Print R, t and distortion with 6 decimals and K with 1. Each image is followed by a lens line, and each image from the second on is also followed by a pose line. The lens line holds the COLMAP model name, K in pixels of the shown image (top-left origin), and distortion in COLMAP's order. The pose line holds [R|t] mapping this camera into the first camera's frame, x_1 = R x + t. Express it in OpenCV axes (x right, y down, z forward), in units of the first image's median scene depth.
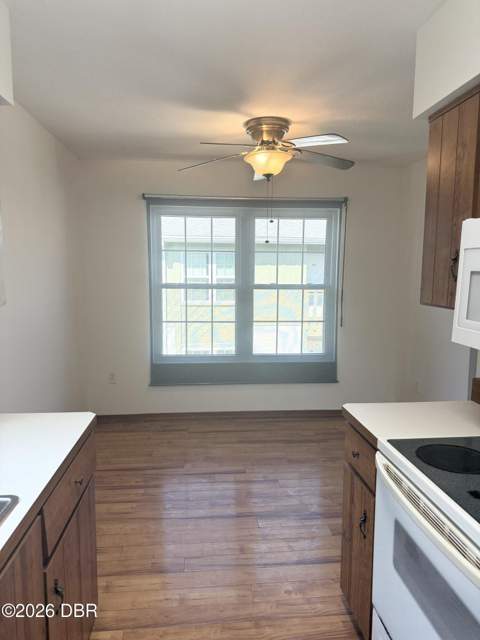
lens RADIAL K [[448.1, 0, 240.0], [0, 448.1, 320.0], [0, 0, 1]] dist [0.008648, -0.026668]
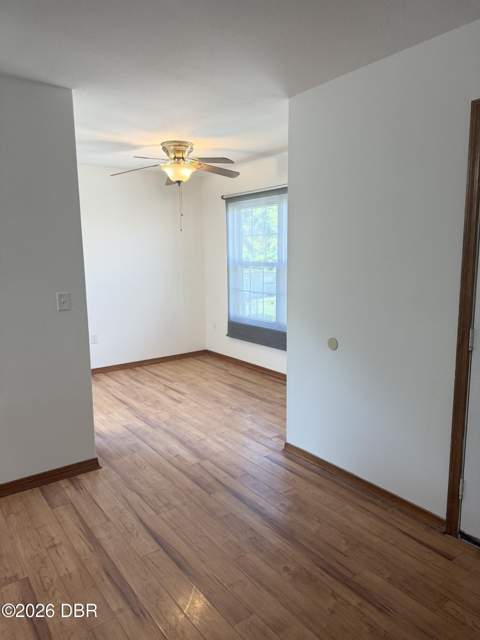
lens RADIAL K [[447.8, 0, 234.0], [0, 447.8, 325.2], [0, 0, 1]] dist [0.042143, -0.093777]
pose [[0.512762, 0.129297, -0.848739, 1.079746], [-0.085189, 0.991378, 0.099560, -0.027997], [0.854294, 0.021253, 0.519356, 0.335629]]
